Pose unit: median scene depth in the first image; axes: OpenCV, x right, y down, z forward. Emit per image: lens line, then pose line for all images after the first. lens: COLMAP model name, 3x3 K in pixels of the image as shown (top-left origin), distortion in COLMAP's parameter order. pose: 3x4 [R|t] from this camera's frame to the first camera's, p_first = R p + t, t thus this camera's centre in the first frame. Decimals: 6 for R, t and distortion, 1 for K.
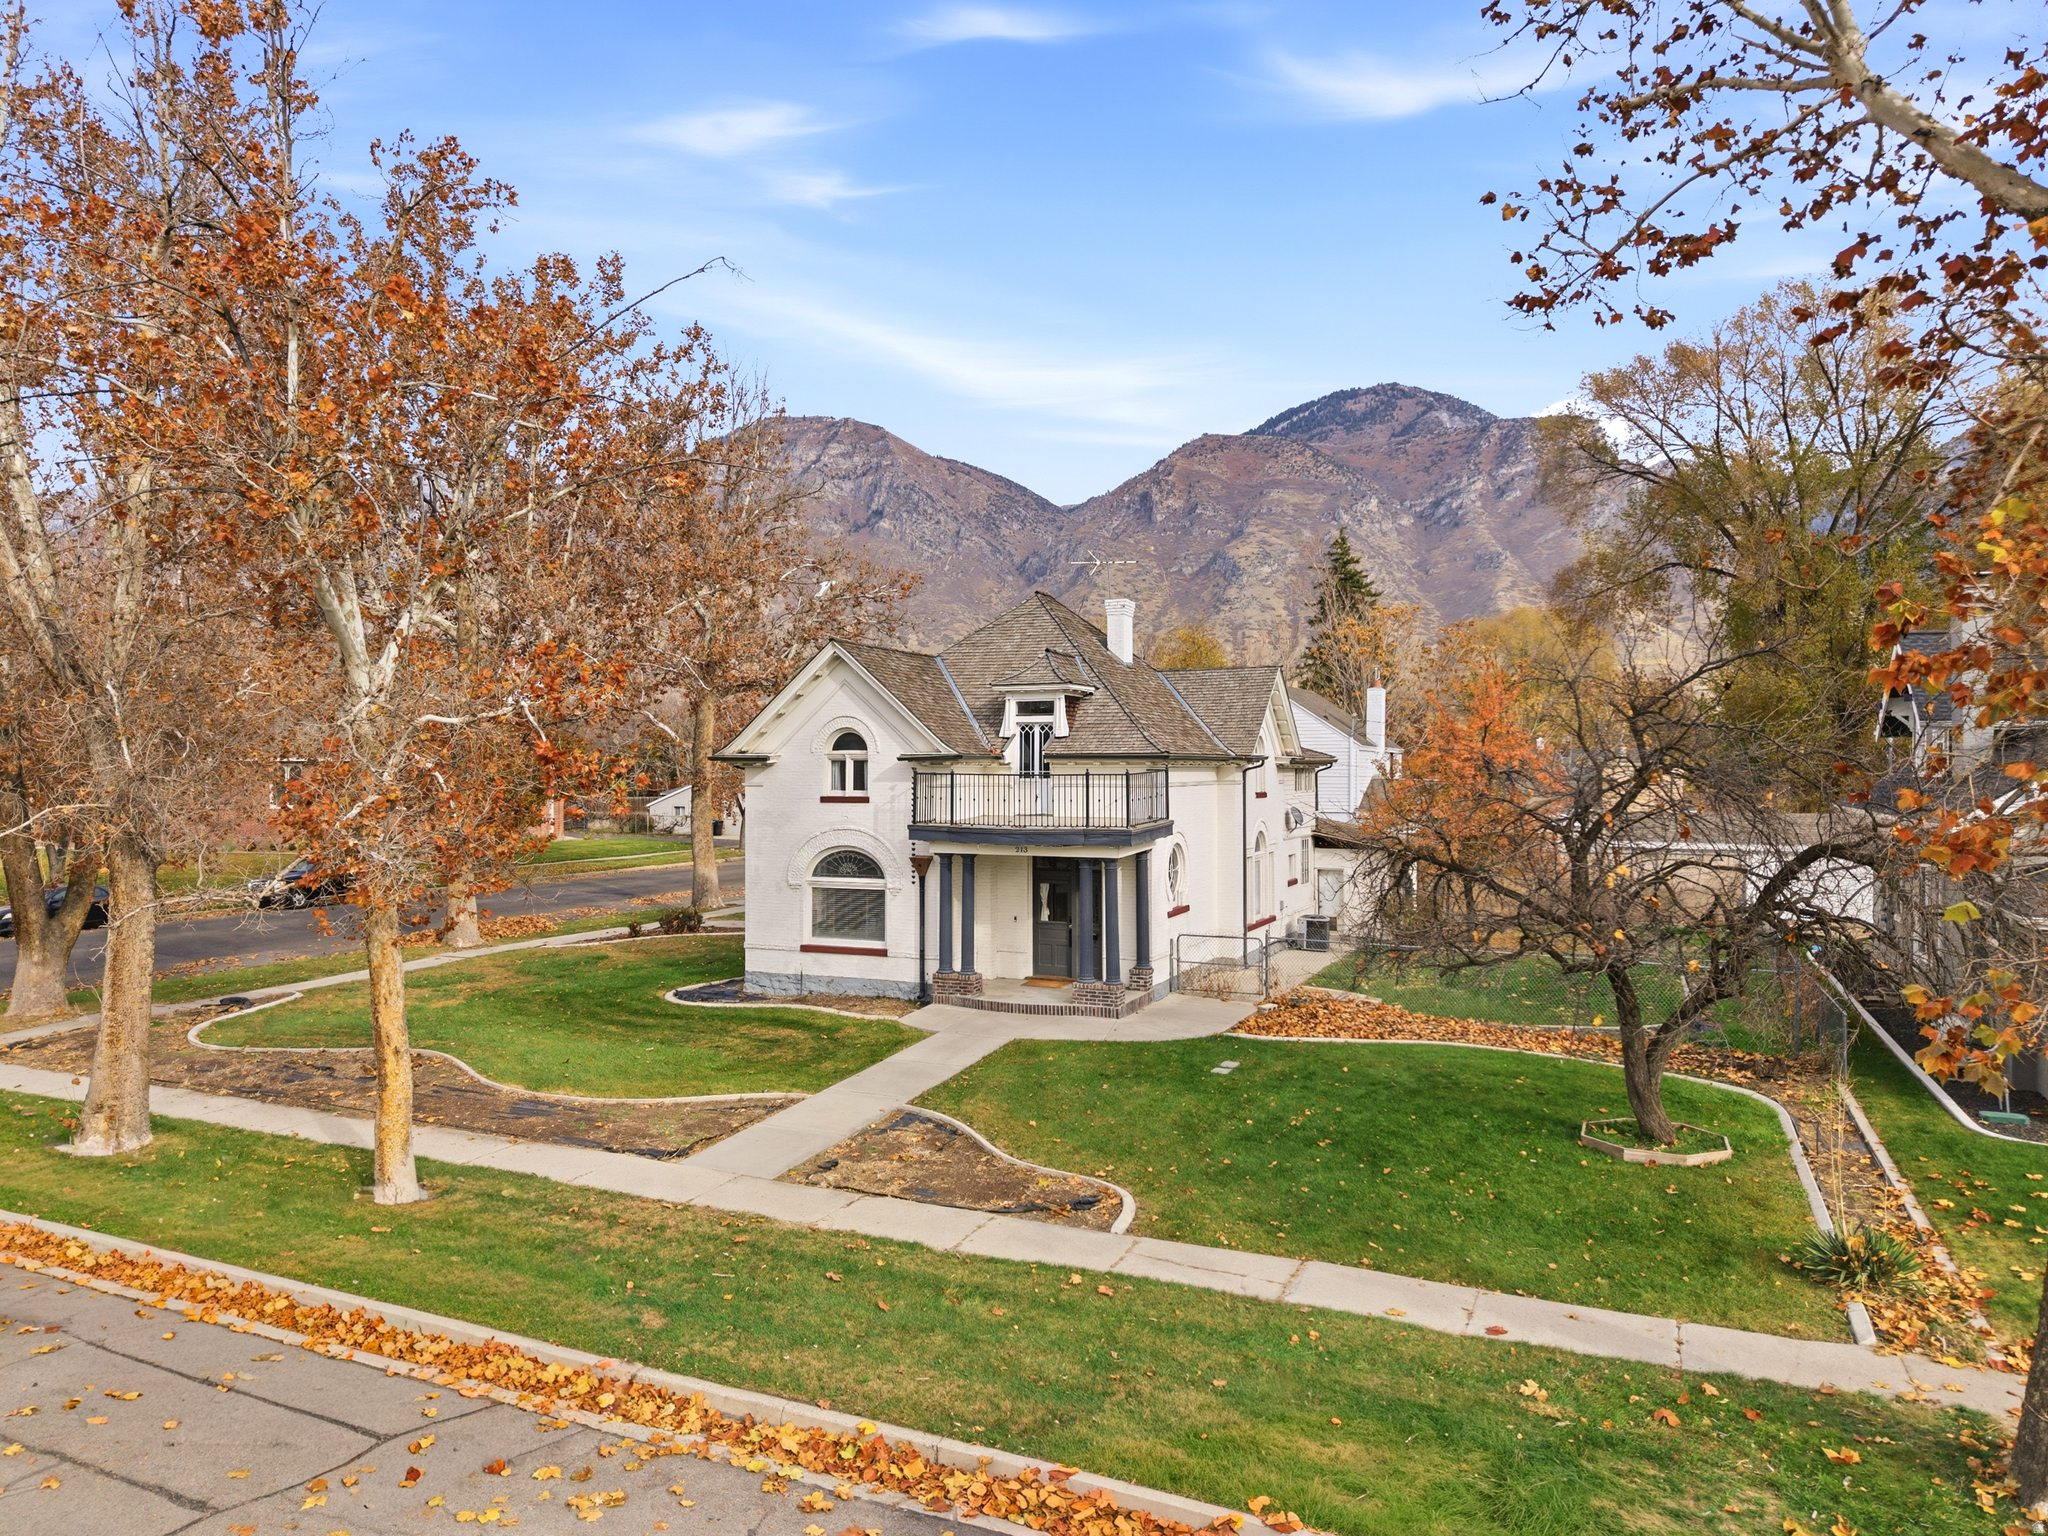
lens RADIAL K [[1420.8, 0, 985.4], [0, 1420.8, 742.4], [0, 0, 1]] dist [0.034005, -0.002757]
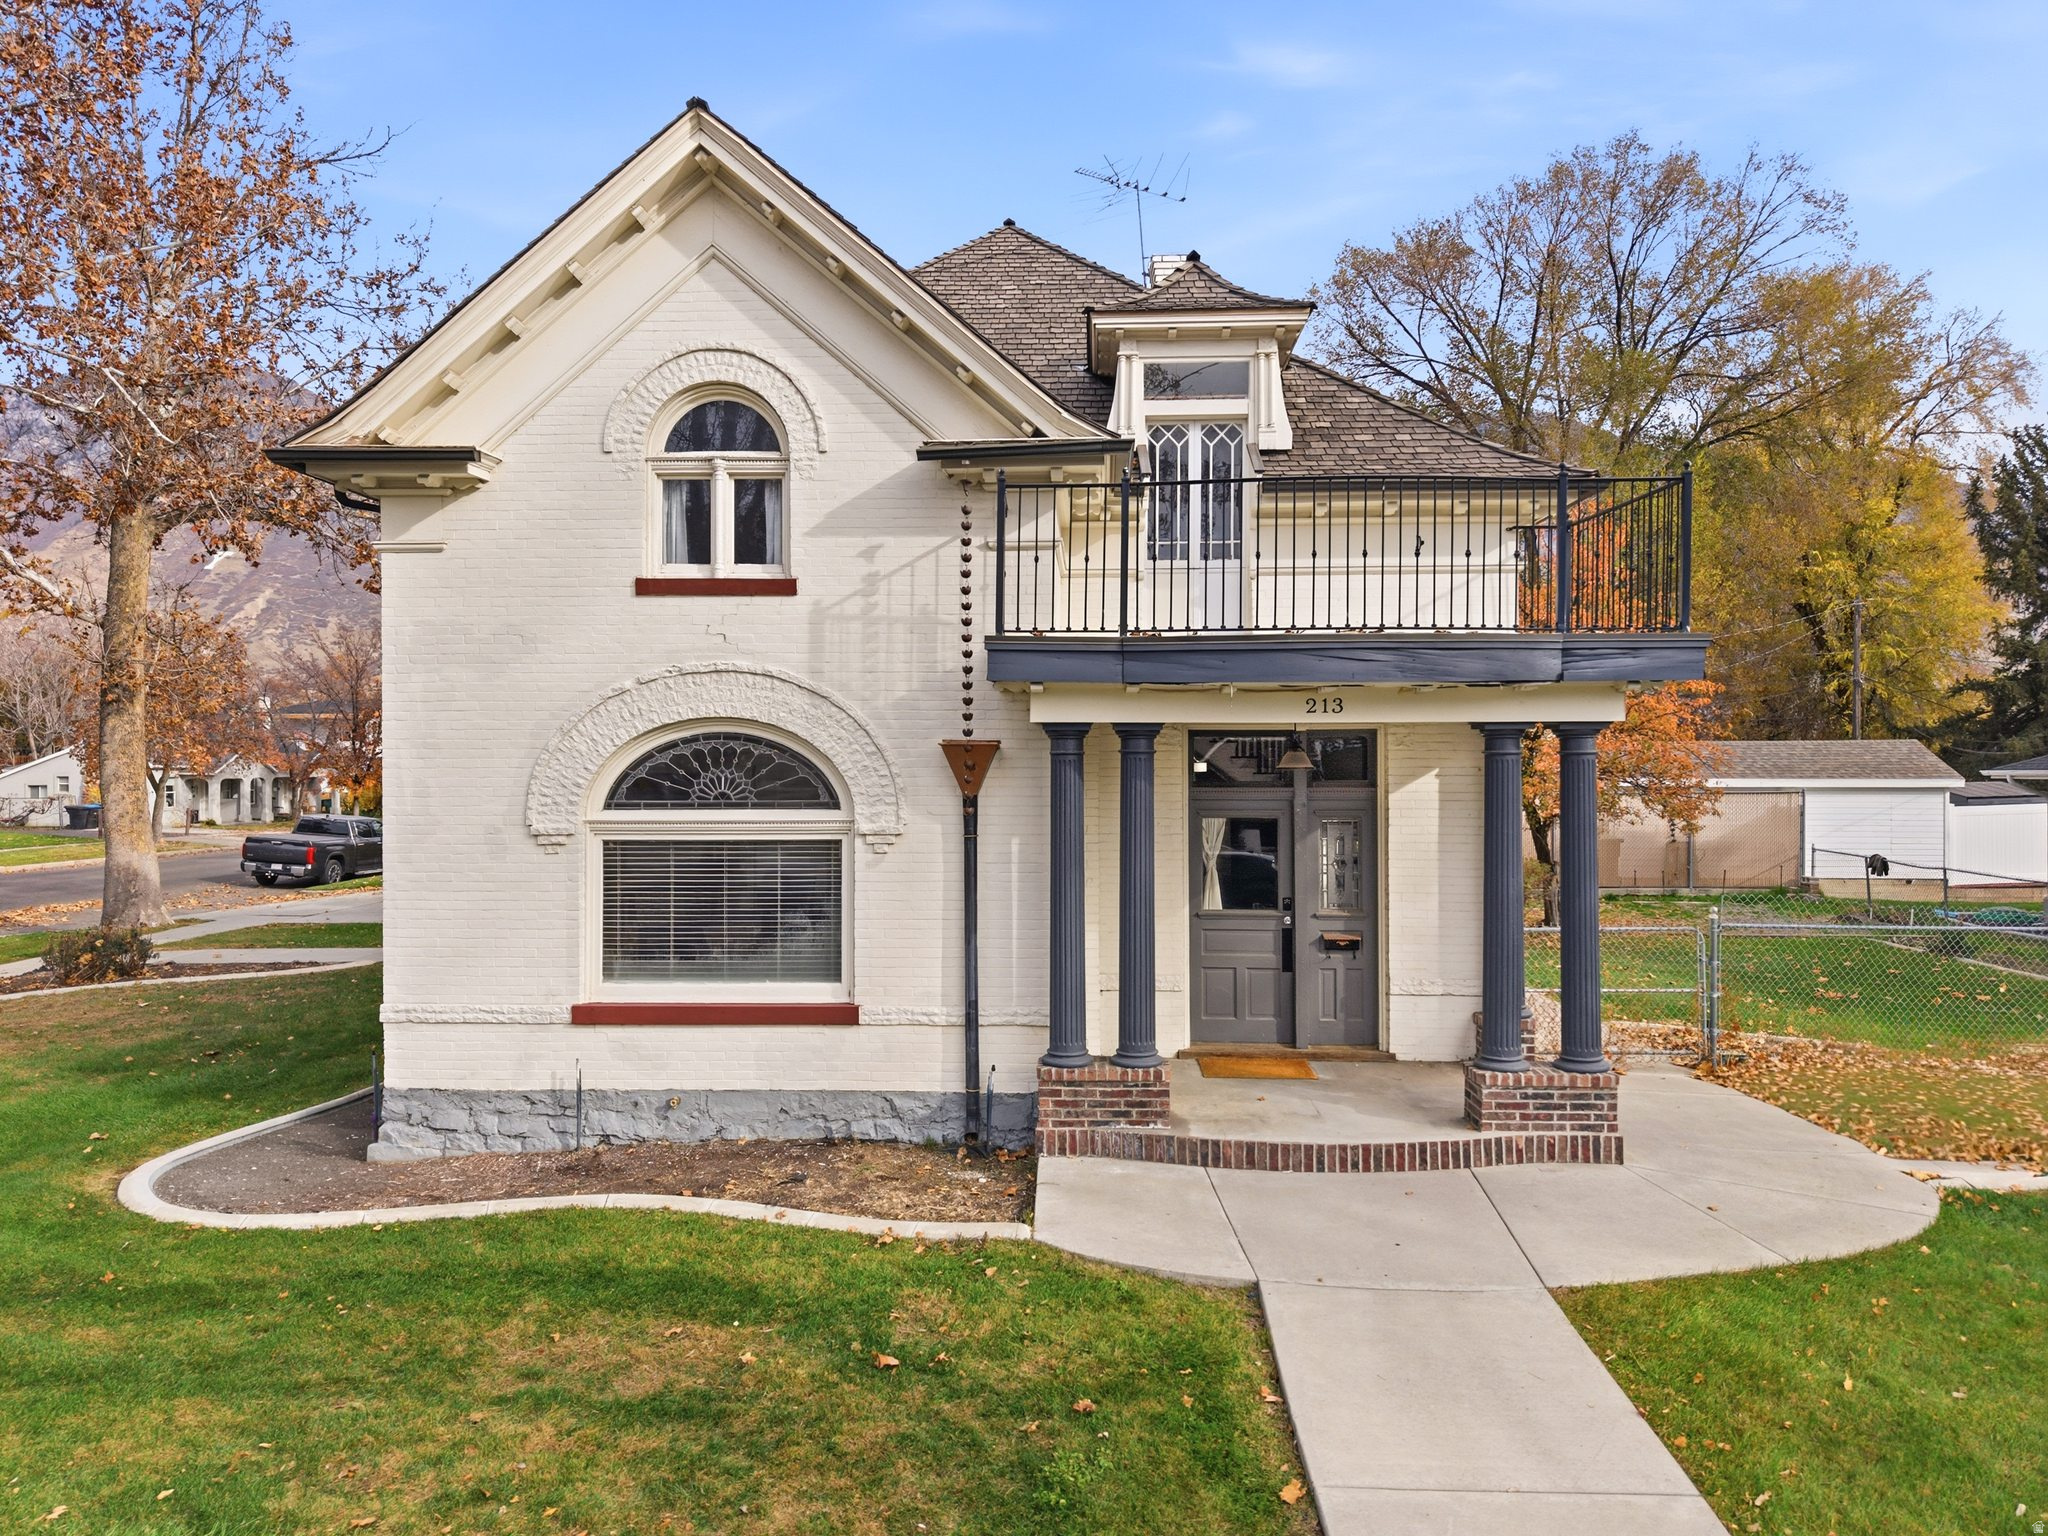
lens RADIAL K [[1442.9, 0, 1024.0], [0, 1442.9, 768.0], [0, 0, 1]] dist [0.009686, -0.000080]
pose [[0.922664, -0.000550, 0.385604, -0.164459], [-0.005794, 0.999866, 0.015291, 0.078221], [-0.385561, -0.016342, 0.922537, 0.632688]]
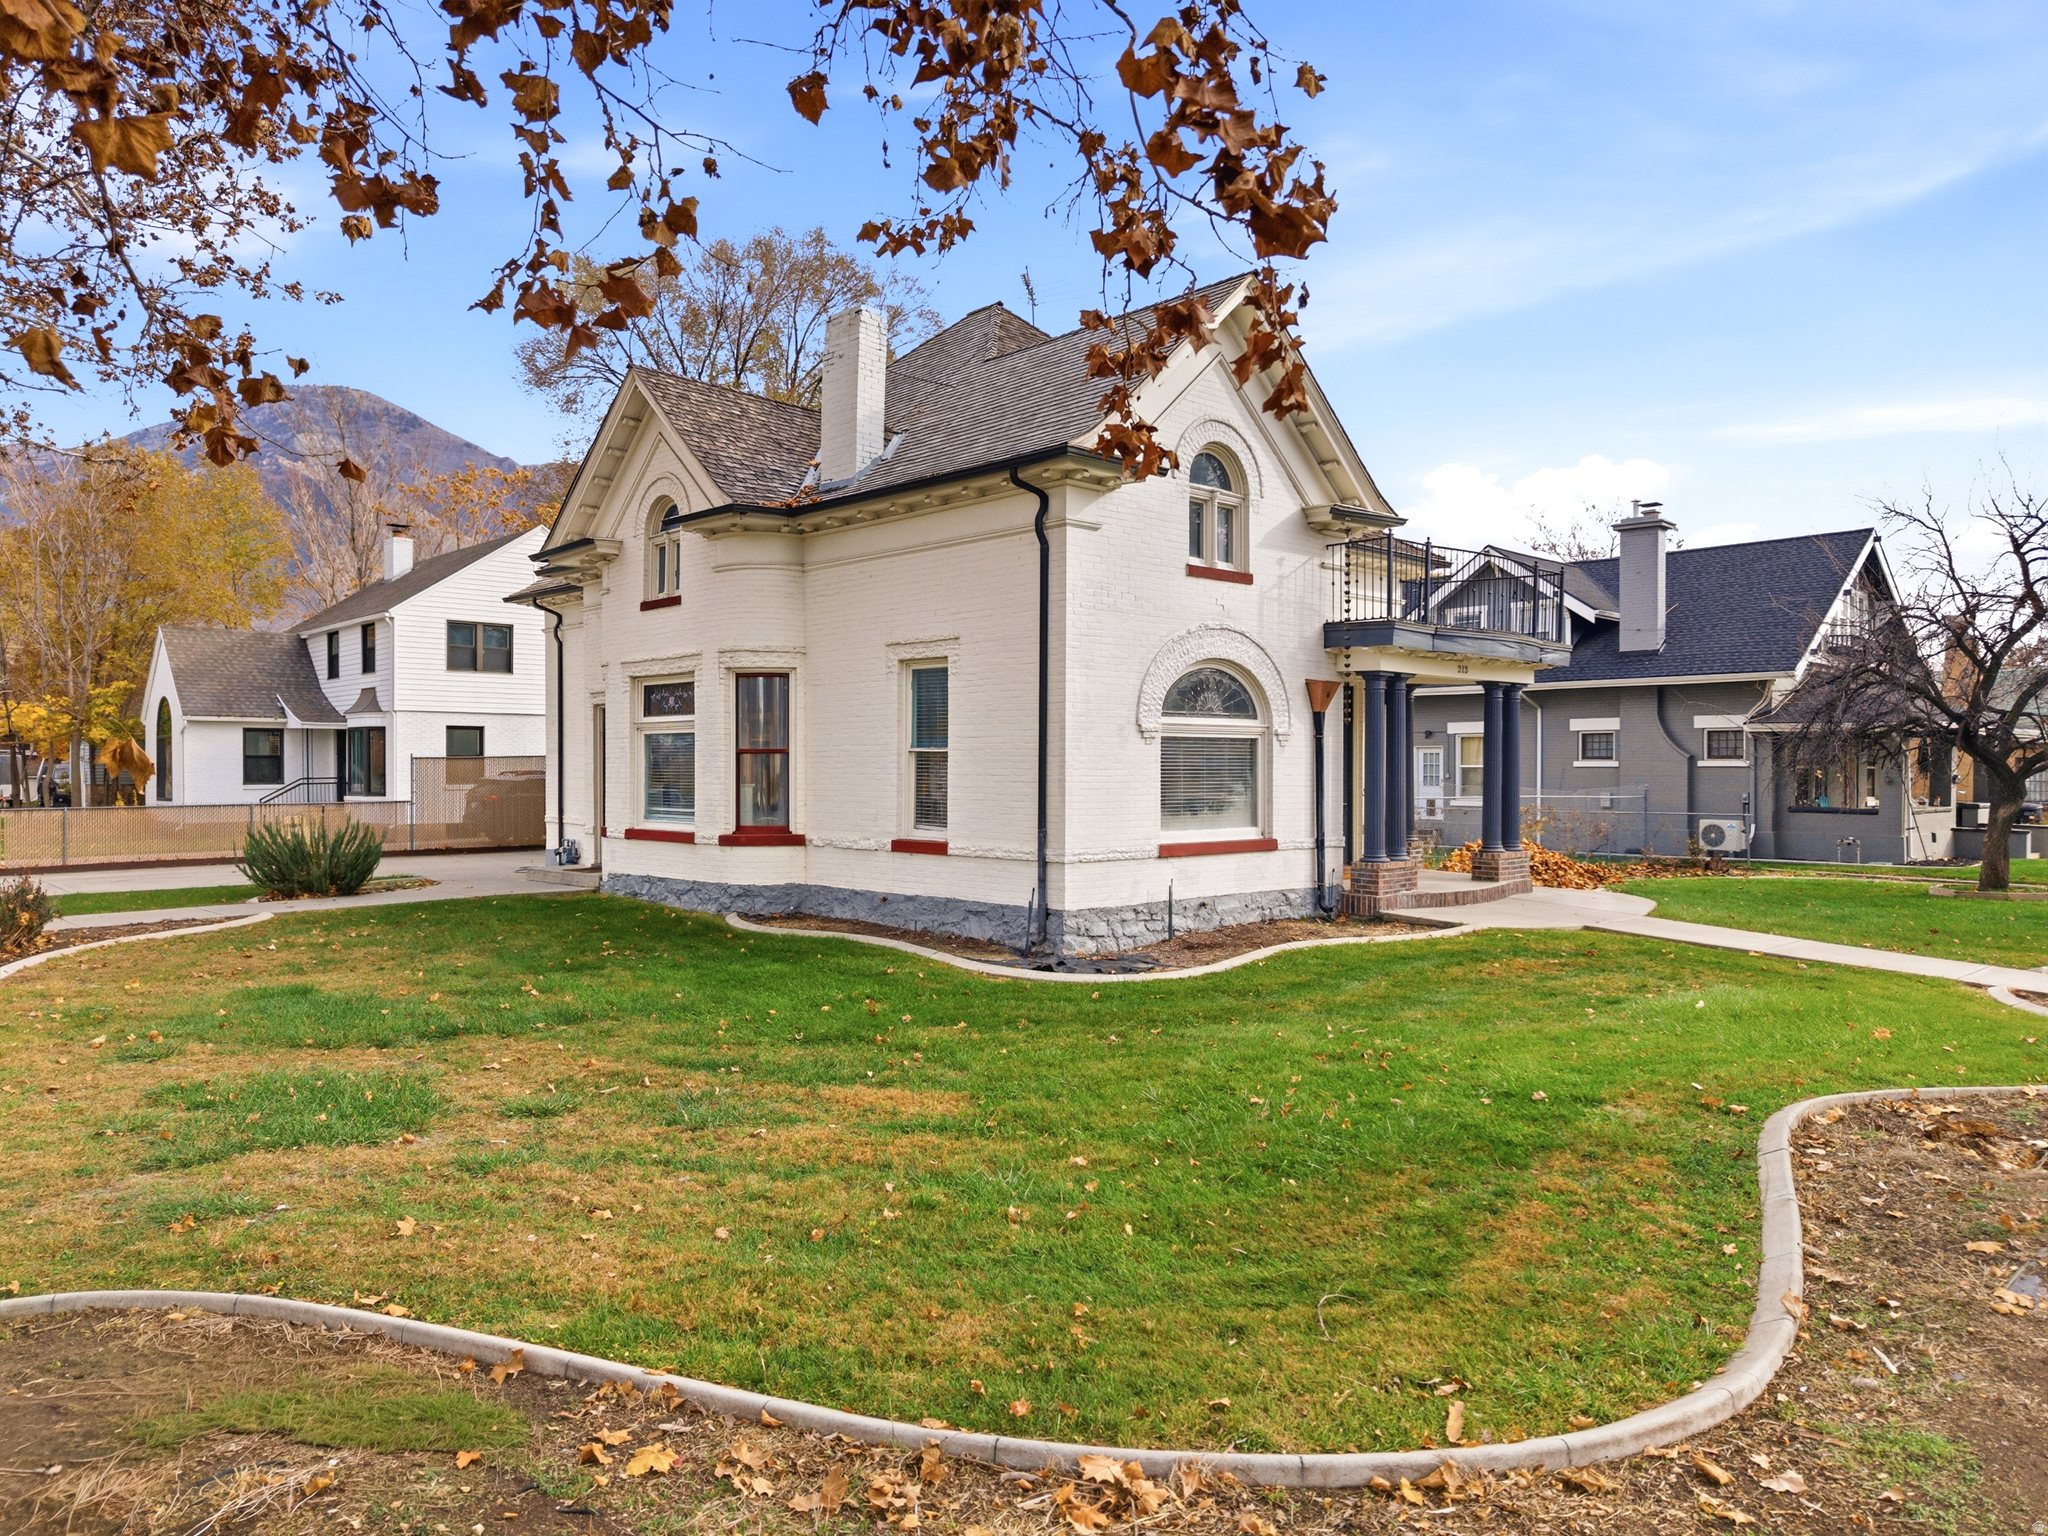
lens RADIAL K [[1442.9, 0, 1024.0], [0, 1442.9, 768.0], [0, 0, 1]] dist [0.009686, -0.000080]
pose [[0.388841, -0.007225, 0.921277, -0.637869], [-0.013207, 0.999823, 0.013415, 0.107582], [-0.921210, -0.017383, 0.388676, 0.841708]]
